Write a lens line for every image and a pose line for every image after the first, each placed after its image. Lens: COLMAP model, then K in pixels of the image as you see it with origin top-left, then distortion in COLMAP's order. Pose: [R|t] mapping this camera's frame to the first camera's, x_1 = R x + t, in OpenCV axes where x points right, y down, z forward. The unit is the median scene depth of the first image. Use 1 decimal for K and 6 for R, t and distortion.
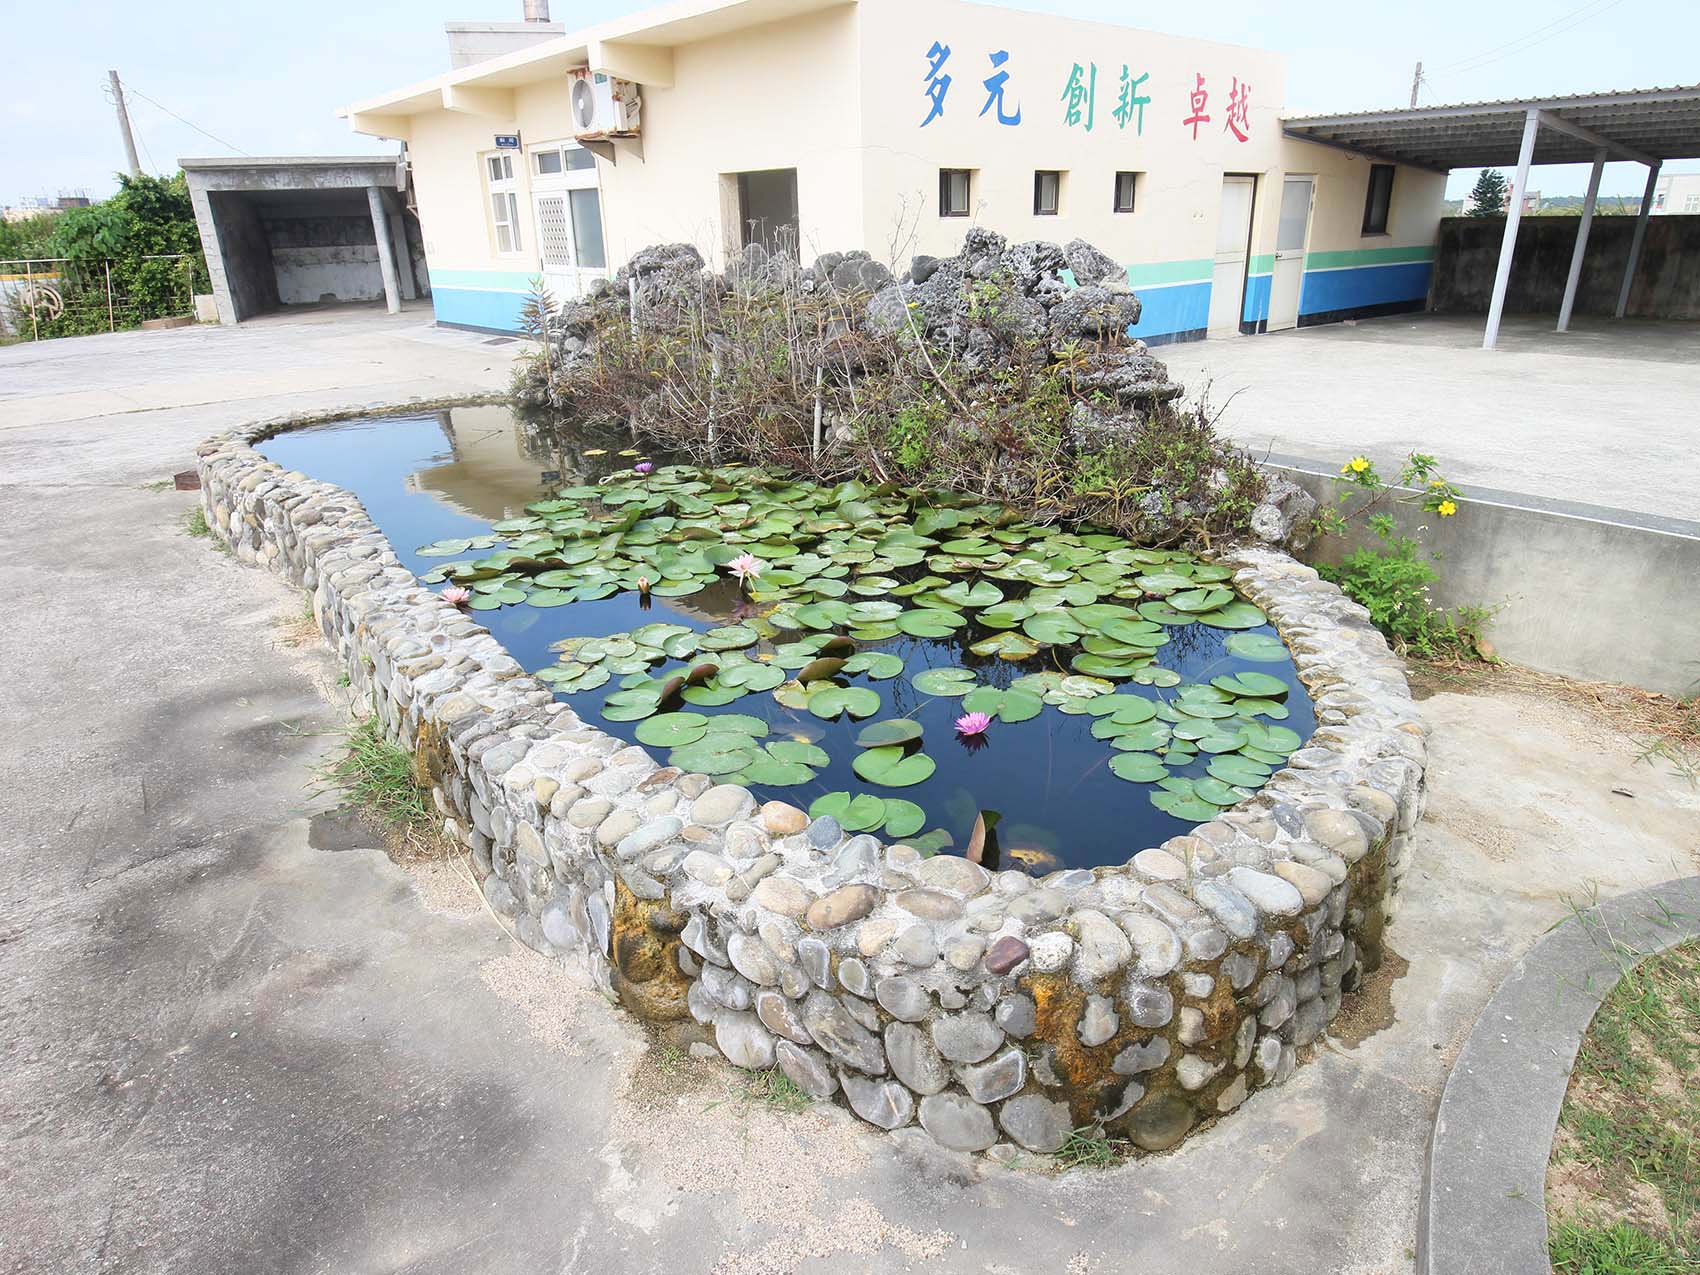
lens RADIAL K [[1026.9, 0, 850.0], [0, 1026.9, 637.5], [0, 0, 1]] dist [-0.016796, -0.000590]
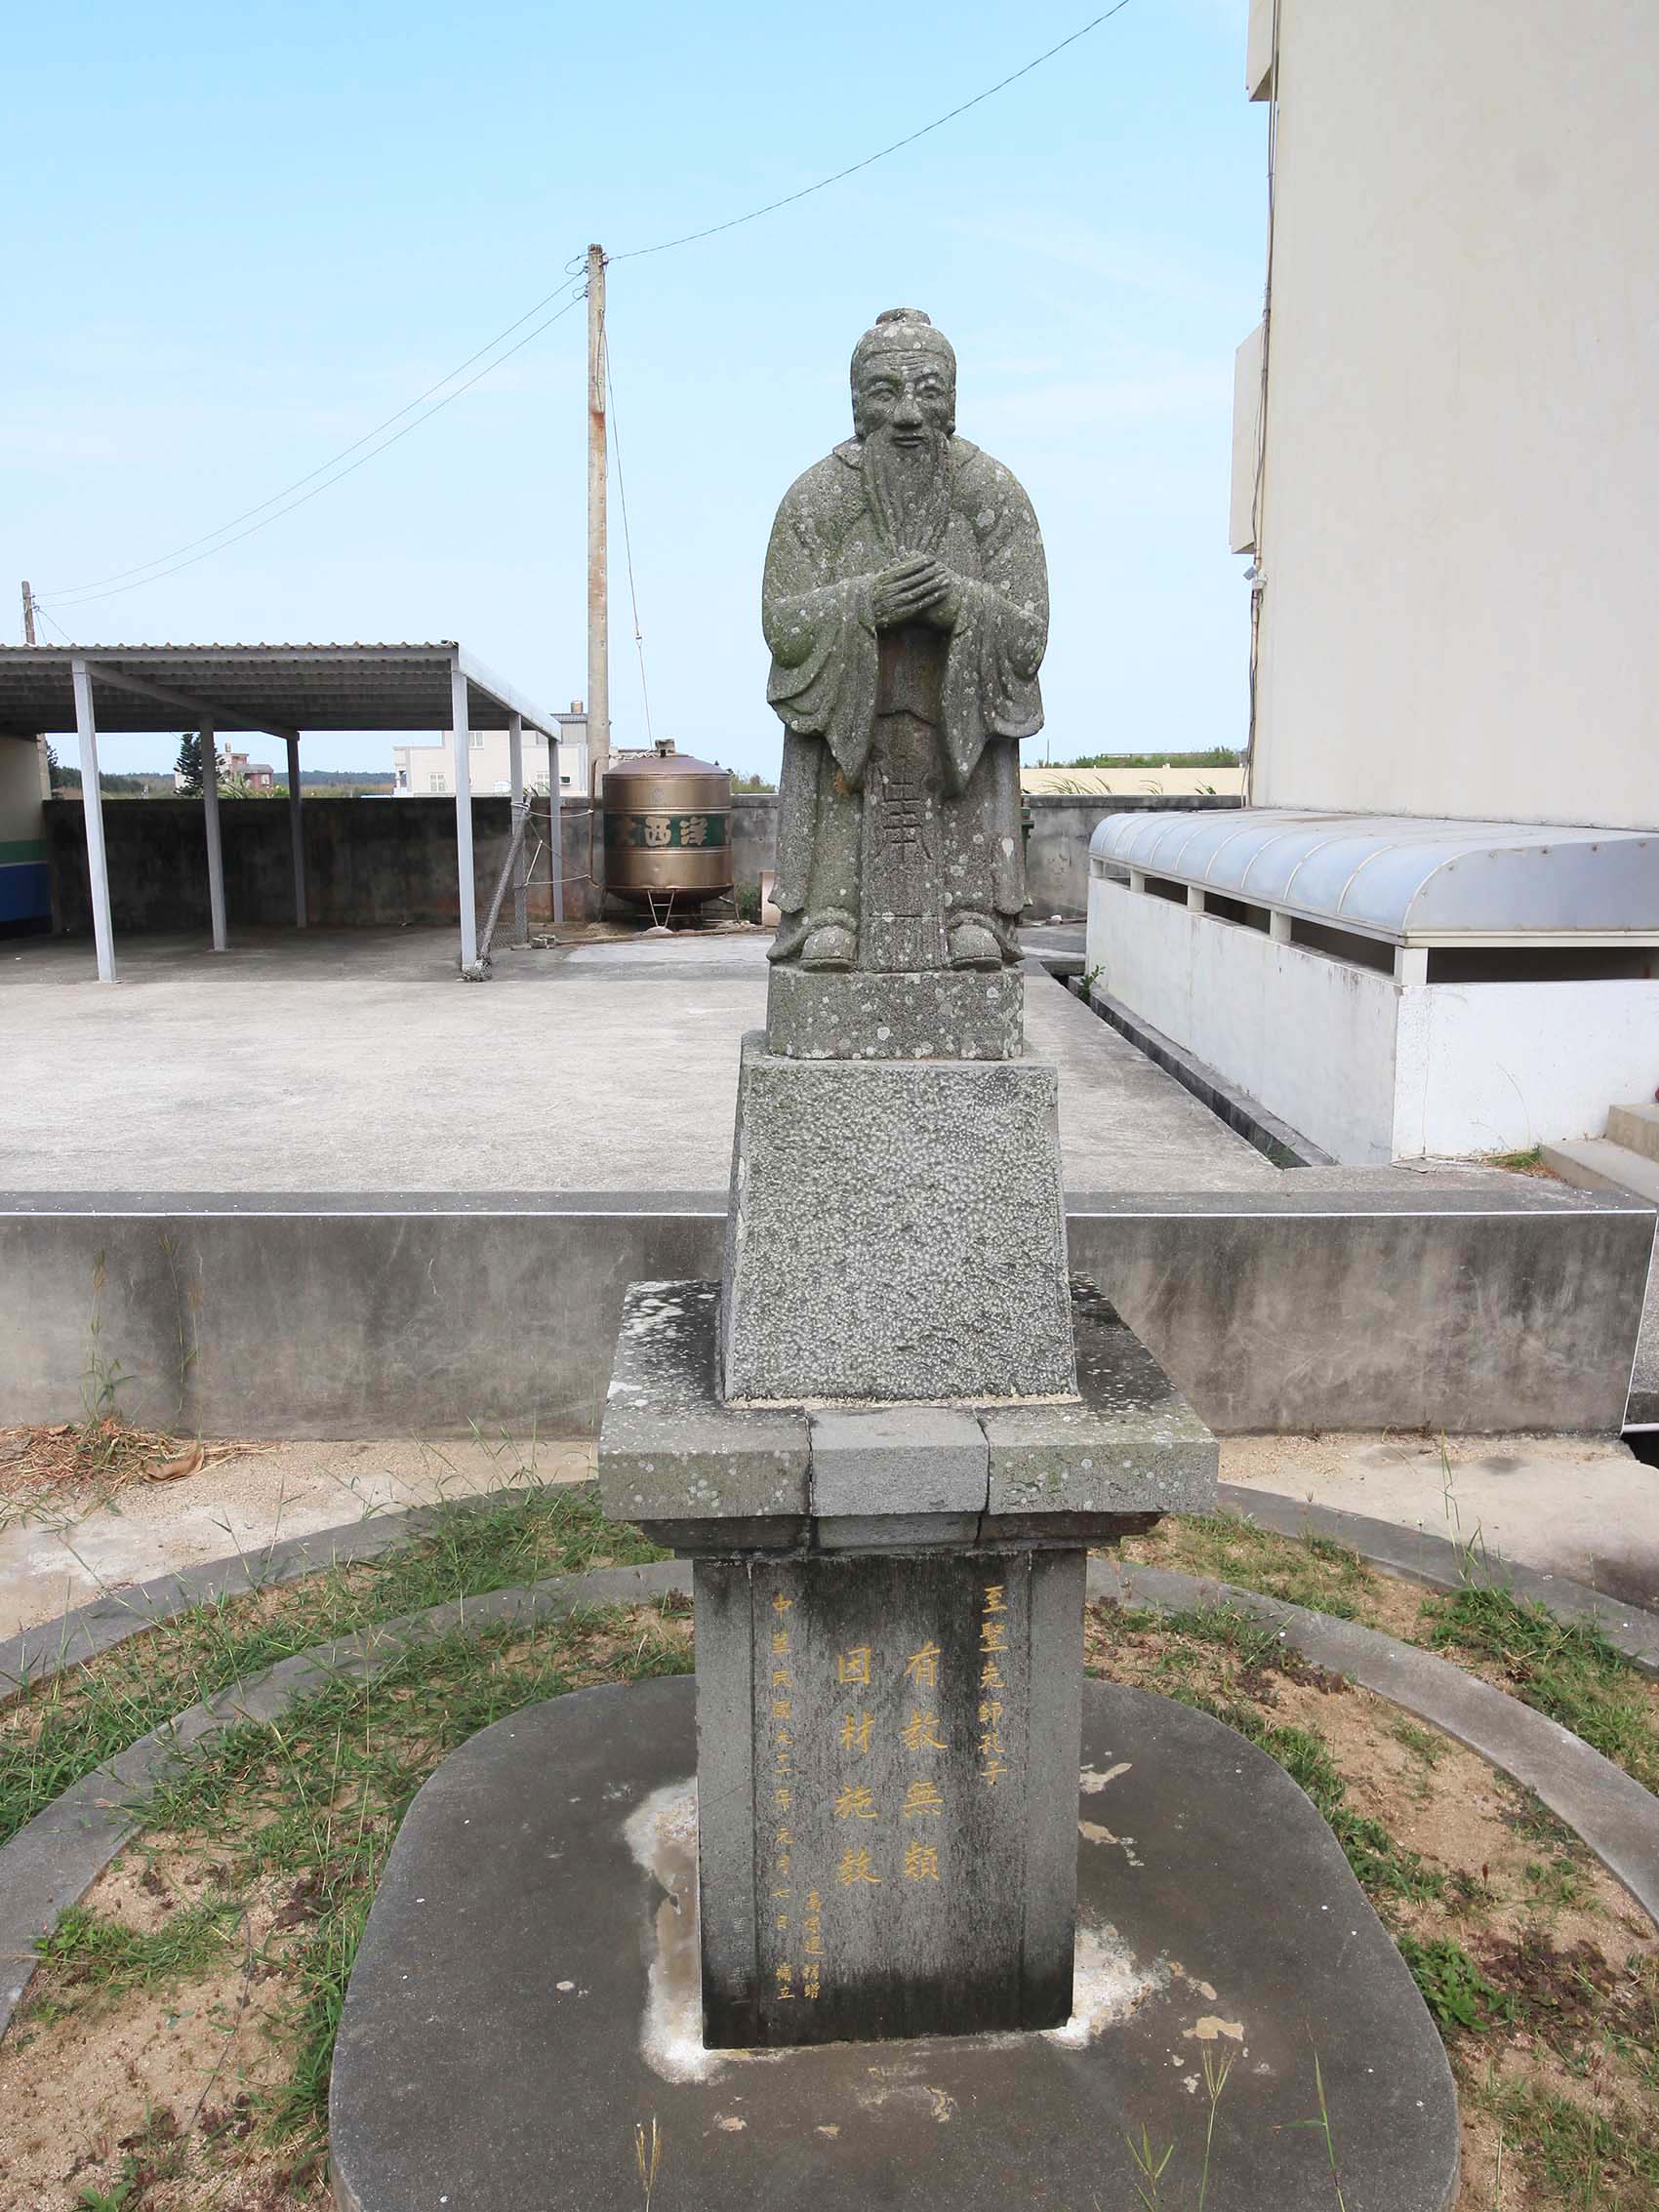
lens RADIAL K [[1666.2, 0, 829.5], [0, 1666.2, 1106.0], [0, 0, 1]] dist [-0.008895, -0.002564]
pose [[0.655769, -0.125089, 0.744527, 0.093916], [0.275603, 0.957783, -0.081828, 0.025809], [-0.702859, 0.258854, 0.662559, -0.072974]]
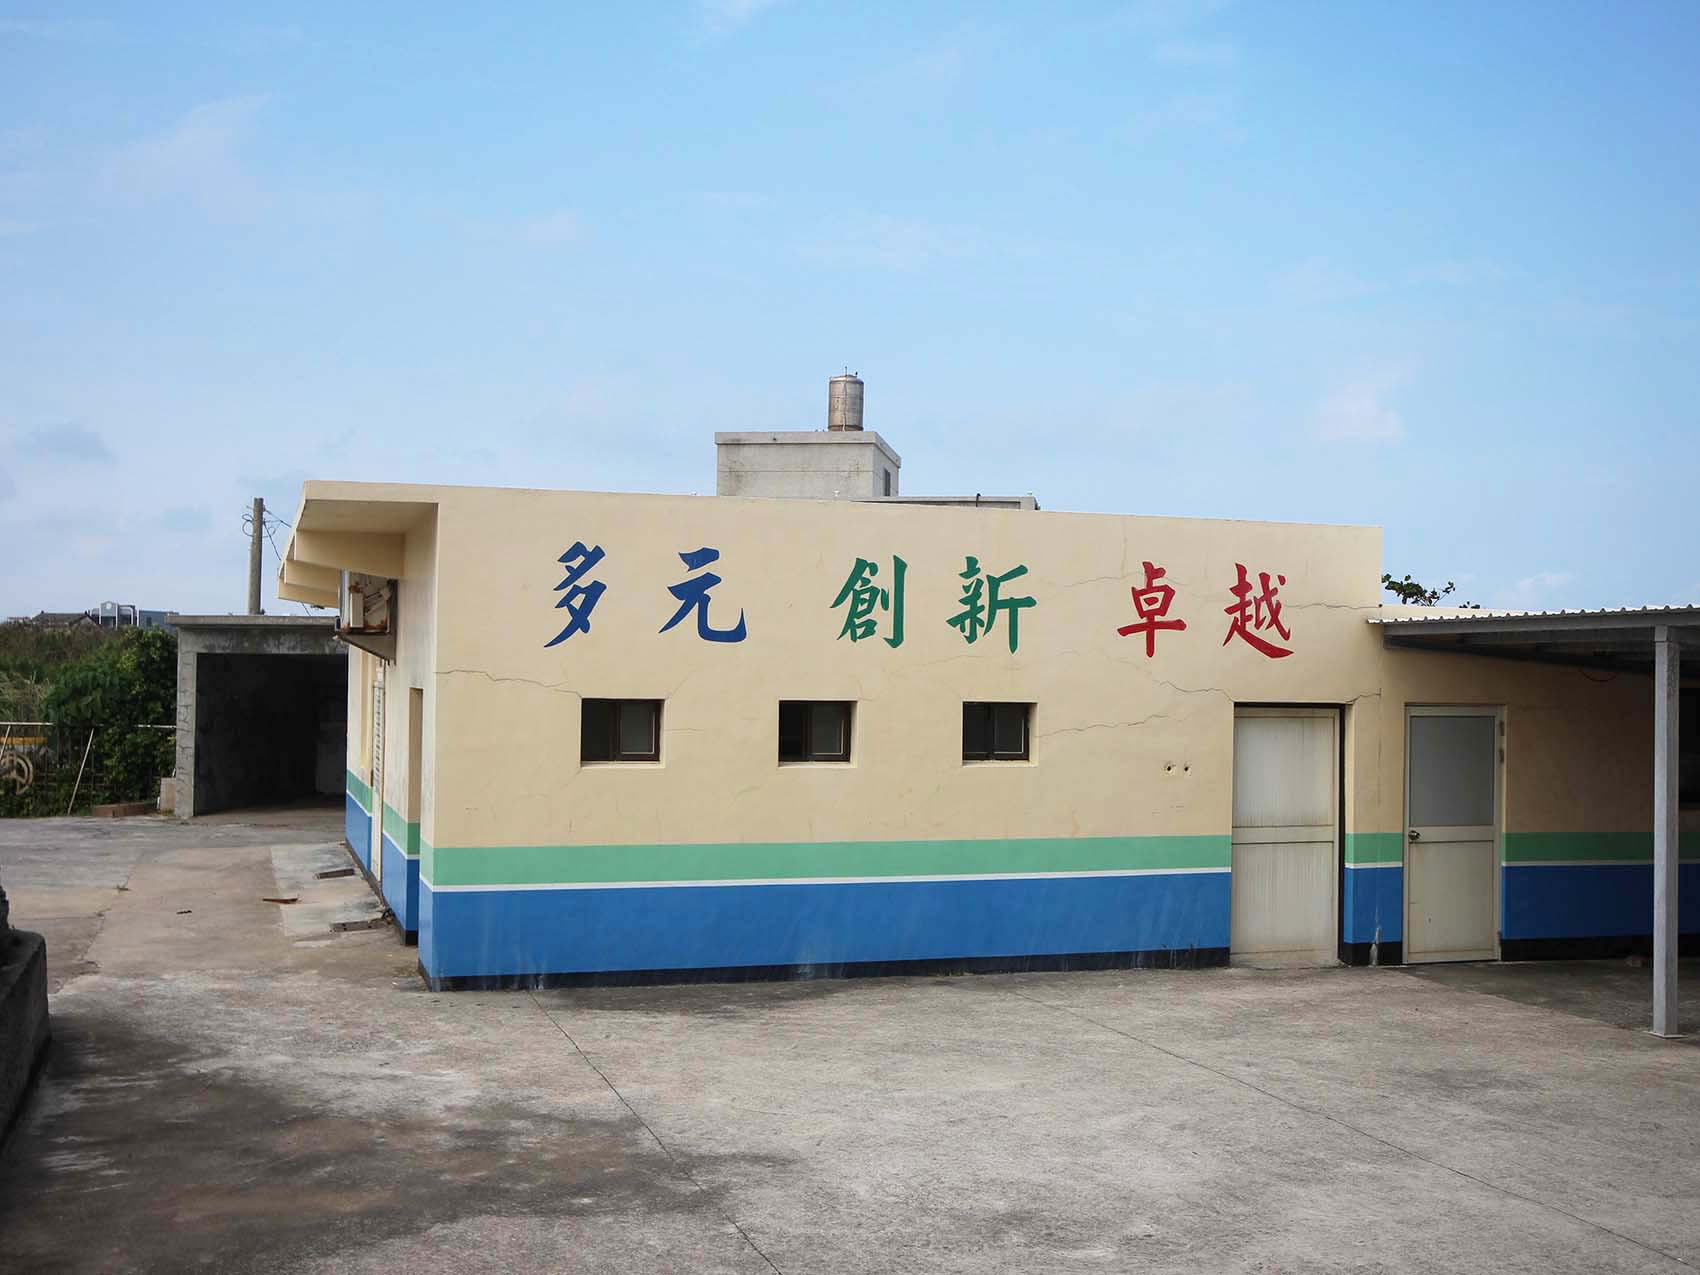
lens RADIAL K [[1817.9, 0, 850.0], [0, 1817.9, 637.5], [0, 0, 1]] dist [-0.009734, -0.005080]
pose [[0.921750, 0.026564, -0.386873, 0.588844], [-0.178299, 0.914974, -0.361983, -0.055352], [0.344363, 0.402637, 0.848114, -0.024416]]
